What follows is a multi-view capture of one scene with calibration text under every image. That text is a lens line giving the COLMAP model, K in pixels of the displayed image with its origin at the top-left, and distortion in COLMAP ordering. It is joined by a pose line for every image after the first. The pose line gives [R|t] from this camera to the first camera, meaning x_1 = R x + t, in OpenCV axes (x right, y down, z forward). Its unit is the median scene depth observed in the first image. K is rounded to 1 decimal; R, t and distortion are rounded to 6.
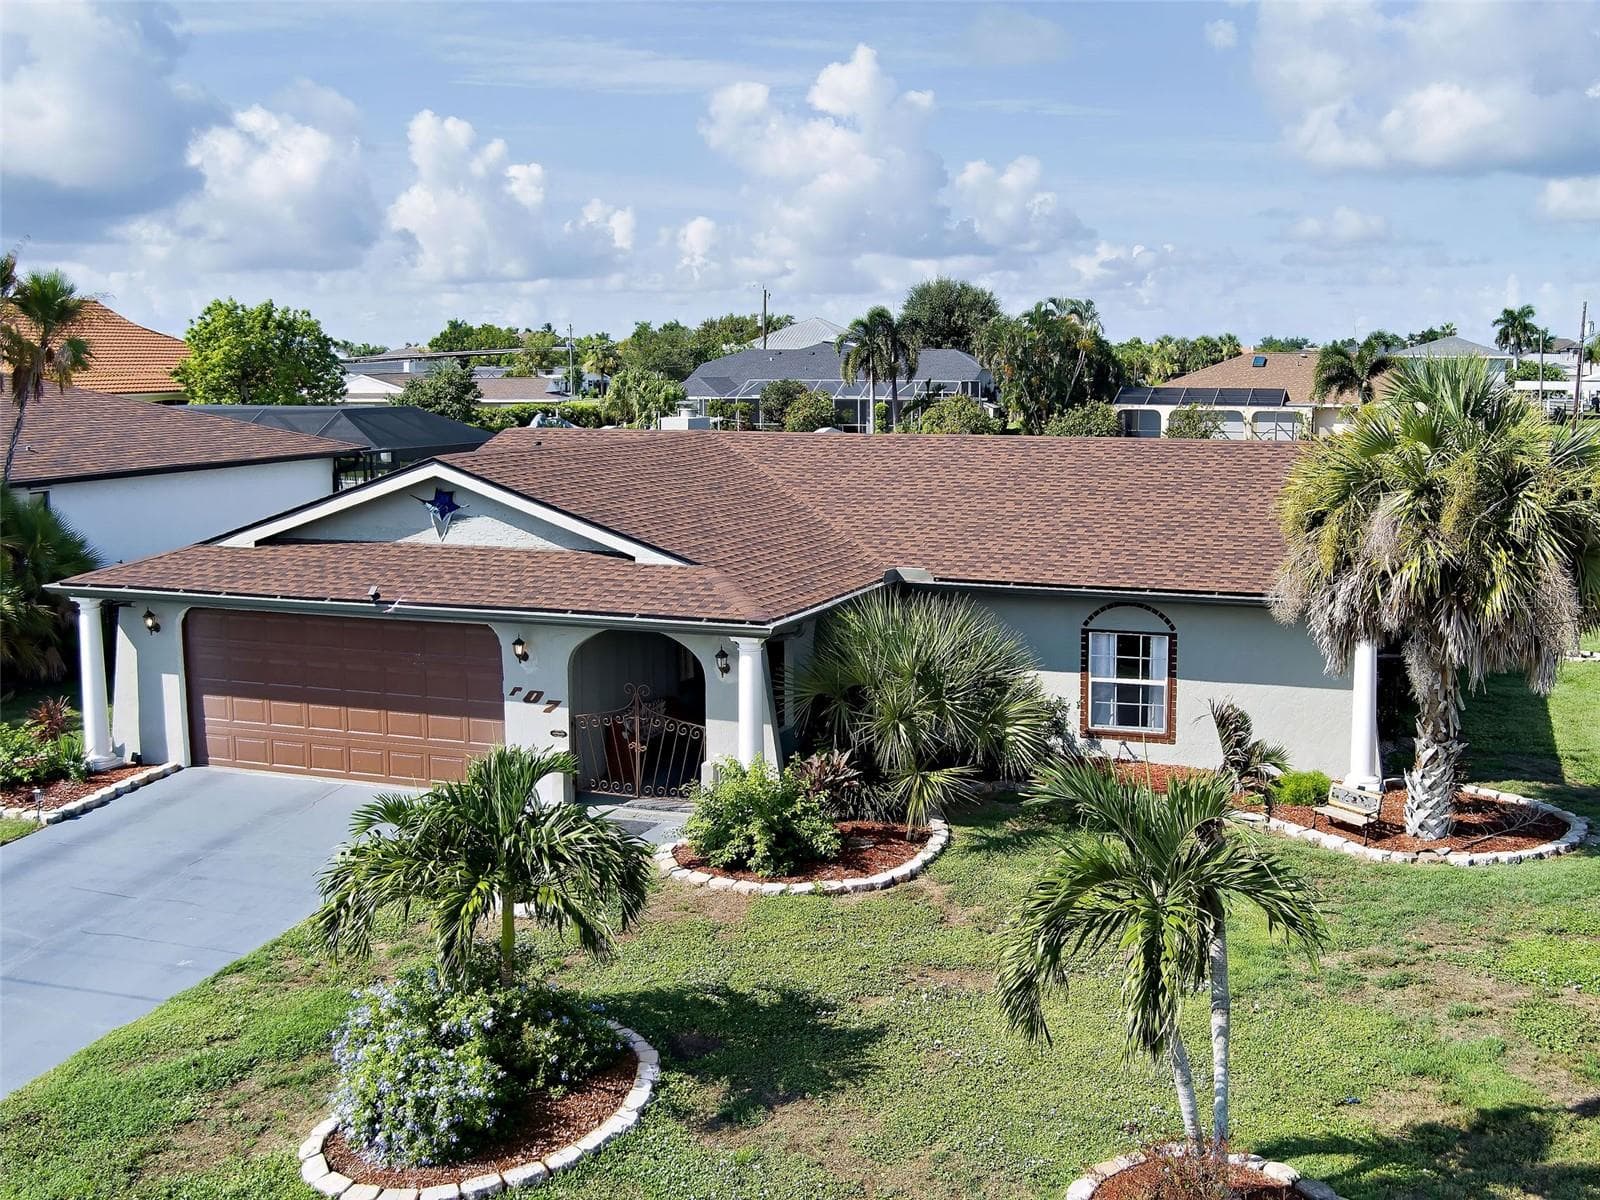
lens RADIAL K [[1781.7, 0, 804.3], [0, 1781.7, 660.5], [0, 0, 1]] dist [-0.038767, -0.036291]
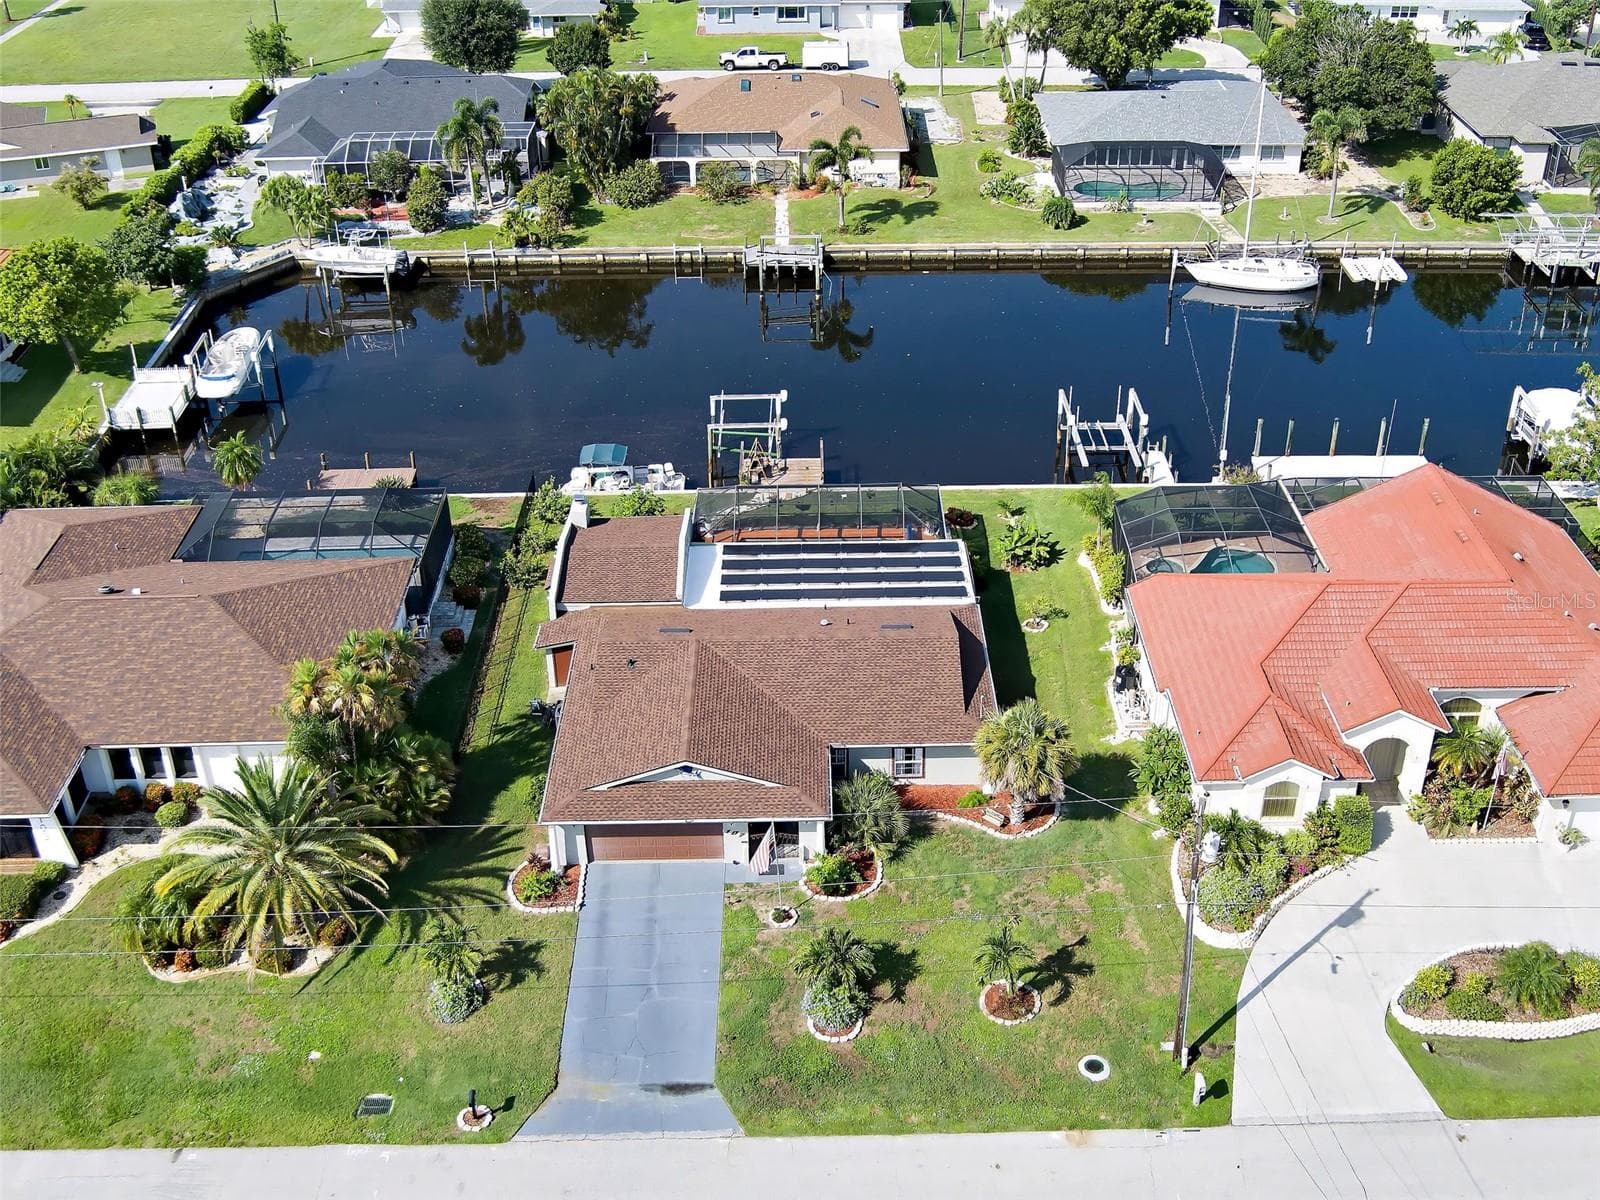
lens RADIAL K [[1781.7, 0, 804.3], [0, 1781.7, 660.5], [0, 0, 1]] dist [-0.038767, -0.036291]
pose [[0.935807, -0.201847, 0.289004, -0.772472], [0.083074, 0.923024, 0.375666, -1.233017], [-0.342585, -0.327542, 0.880541, -1.418146]]
